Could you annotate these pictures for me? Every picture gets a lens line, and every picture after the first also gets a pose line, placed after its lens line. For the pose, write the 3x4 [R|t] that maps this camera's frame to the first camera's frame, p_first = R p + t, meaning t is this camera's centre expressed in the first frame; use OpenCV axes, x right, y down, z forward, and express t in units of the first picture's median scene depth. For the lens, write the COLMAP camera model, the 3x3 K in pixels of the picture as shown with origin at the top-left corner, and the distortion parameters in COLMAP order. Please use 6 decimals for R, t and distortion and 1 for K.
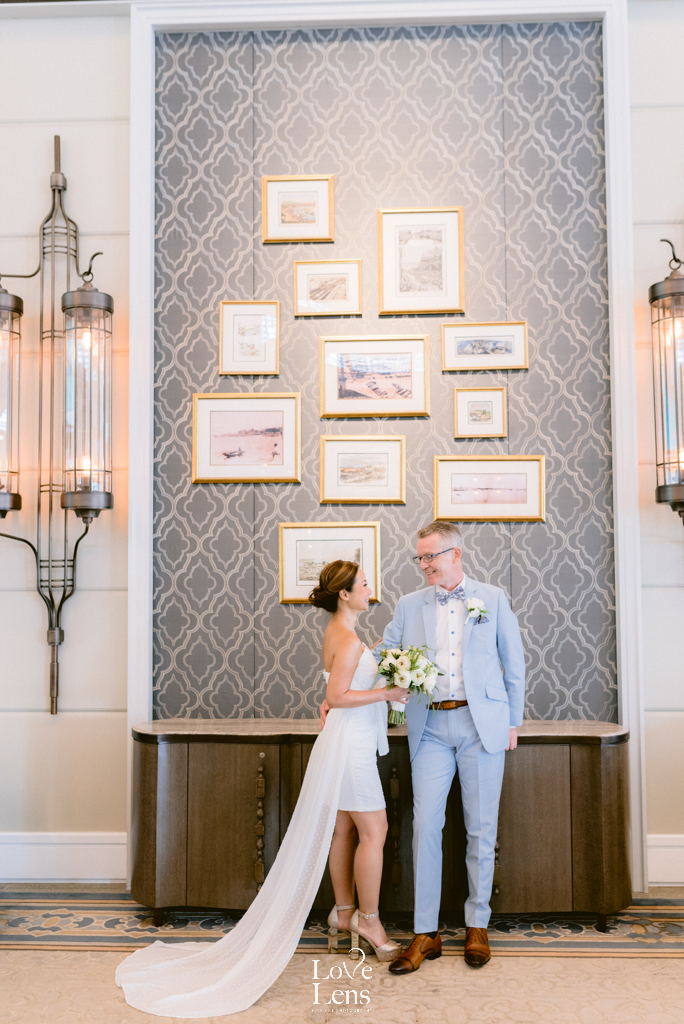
lens RADIAL K [[983.8, 0, 340.9], [0, 983.8, 519.0], [0, 0, 1]] dist [-0.001633, 0.000000]
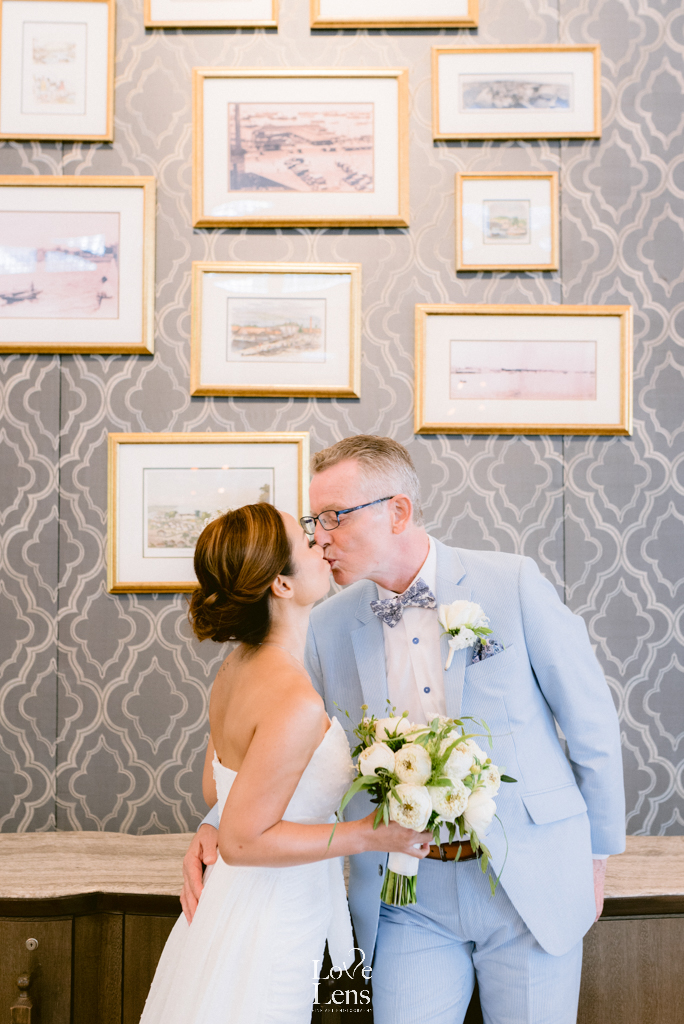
lens RADIAL K [[983.8, 0, 340.1], [0, 983.8, 503.8], [0, 0, 1]] dist [-0.001633, 0.000000]
pose [[0.998404, 0.007623, 0.055959, 0.027473], [-0.008755, 0.999761, 0.020023, 0.029054], [-0.055793, -0.020481, 0.998232, 0.491358]]
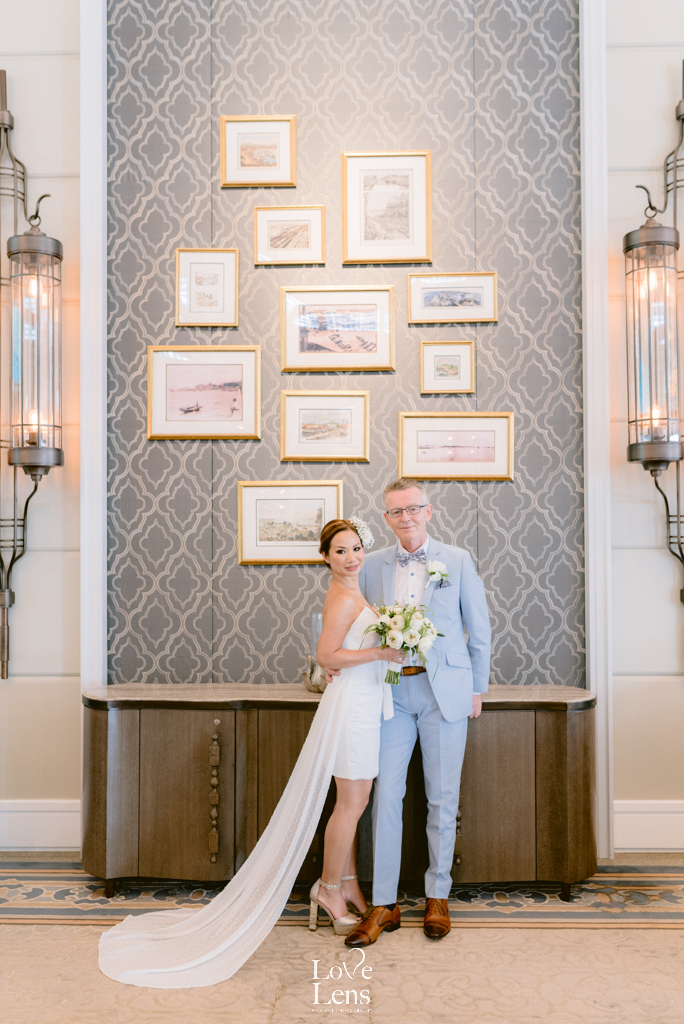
lens RADIAL K [[983.8, 0, 335.1], [0, 983.8, 516.4], [0, 0, 1]] dist [-0.001633, 0.000000]
pose [[0.999818, 0.002524, 0.018884, 0.013969], [-0.003222, 0.999309, 0.037041, 0.002313], [-0.018778, -0.037095, 0.999135, 0.035034]]
